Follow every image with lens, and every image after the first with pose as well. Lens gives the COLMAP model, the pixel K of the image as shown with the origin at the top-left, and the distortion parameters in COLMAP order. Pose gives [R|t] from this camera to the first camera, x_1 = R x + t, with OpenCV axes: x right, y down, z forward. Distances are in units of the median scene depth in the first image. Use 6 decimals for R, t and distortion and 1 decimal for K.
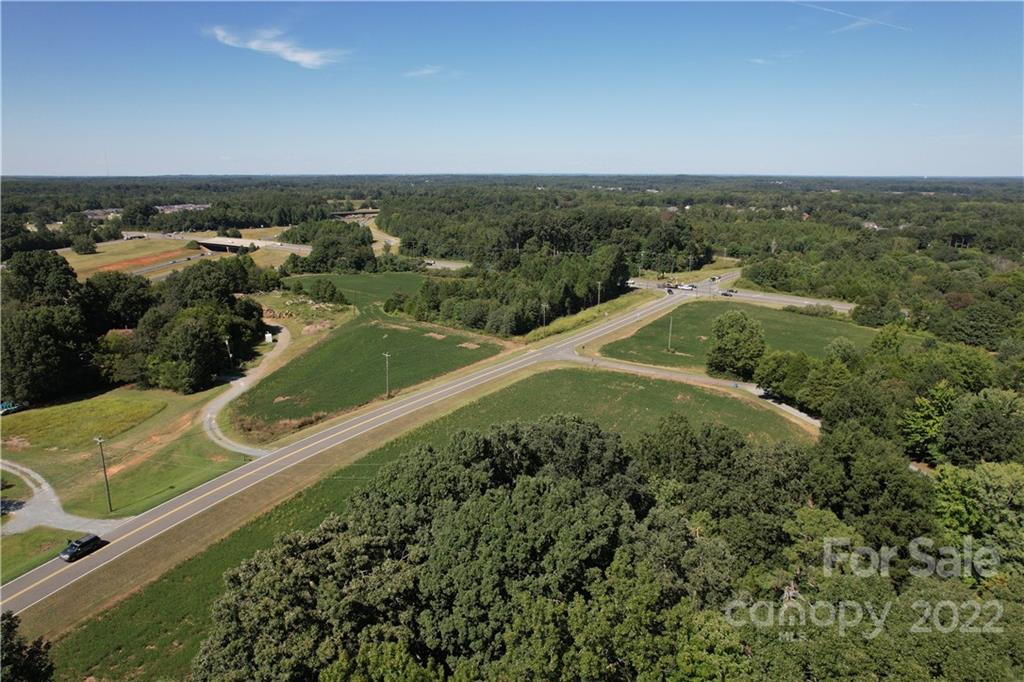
lens RADIAL K [[651.0, 0, 509.8], [0, 651.0, 341.6], [0, 0, 1]] dist [-0.077871, 0.068977]
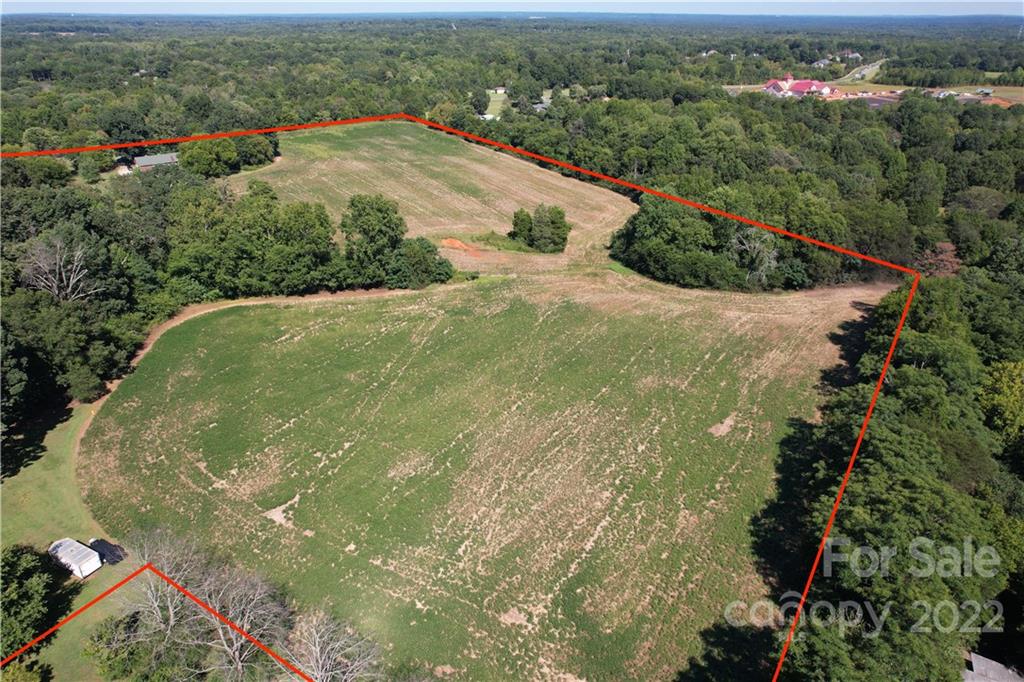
lens RADIAL K [[651.0, 0, 509.8], [0, 651.0, 341.6], [0, 0, 1]] dist [-0.077871, 0.068977]
pose [[0.456335, -0.411308, 0.789040, -0.191799], [0.227835, 0.911202, 0.343222, 0.189464], [-0.860145, 0.023146, 0.509524, -0.820110]]
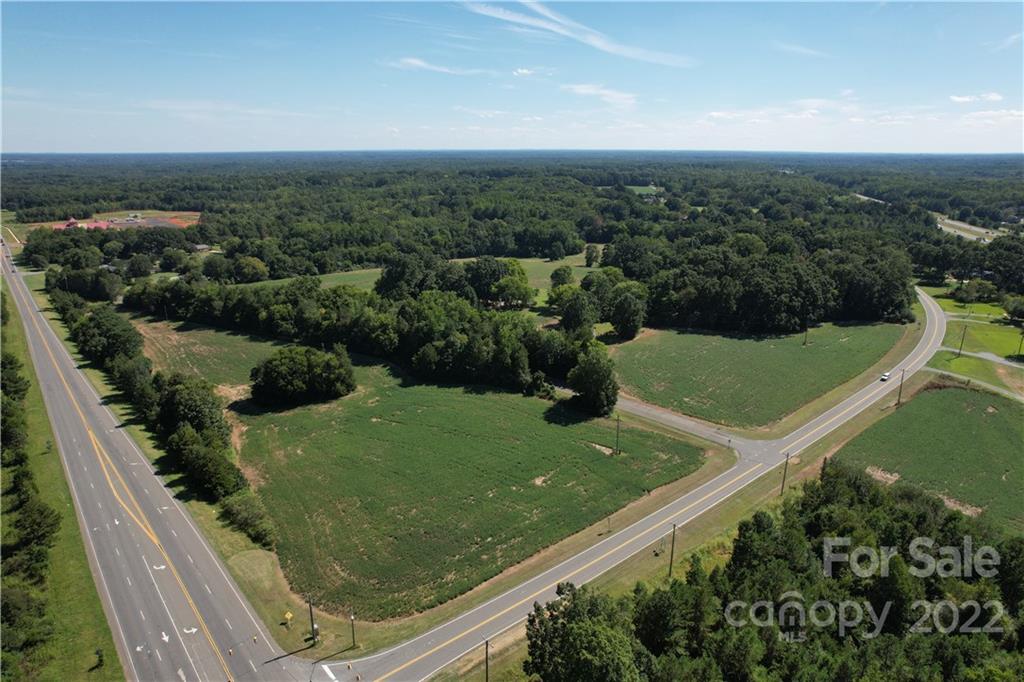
lens RADIAL K [[651.0, 0, 509.8], [0, 651.0, 341.6], [0, 0, 1]] dist [-0.077871, 0.068977]
pose [[-0.962305, -0.082322, 0.259213, 0.139821], [0.065013, 0.855831, 0.513154, -0.435886], [-0.264086, 0.510663, -0.818218, 1.317024]]
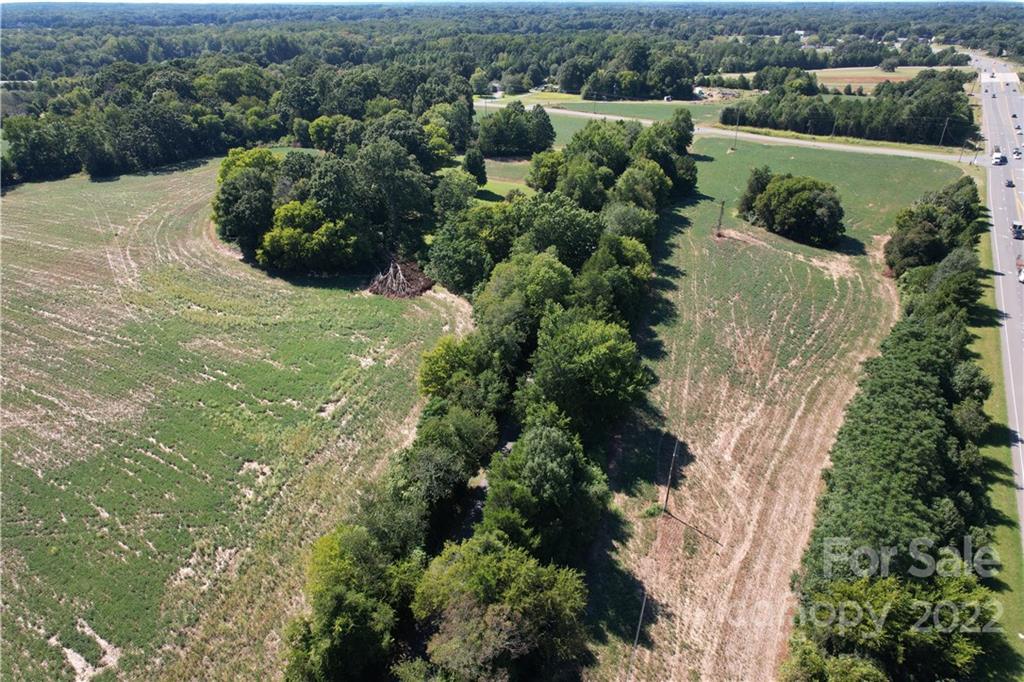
lens RADIAL K [[651.0, 0, 509.8], [0, 651.0, 341.6], [0, 0, 1]] dist [-0.077871, 0.068977]
pose [[0.025429, 0.470072, -0.882262, 1.335085], [-0.256683, 0.856029, 0.448697, -0.104710], [0.966161, 0.215052, 0.142428, 0.337769]]
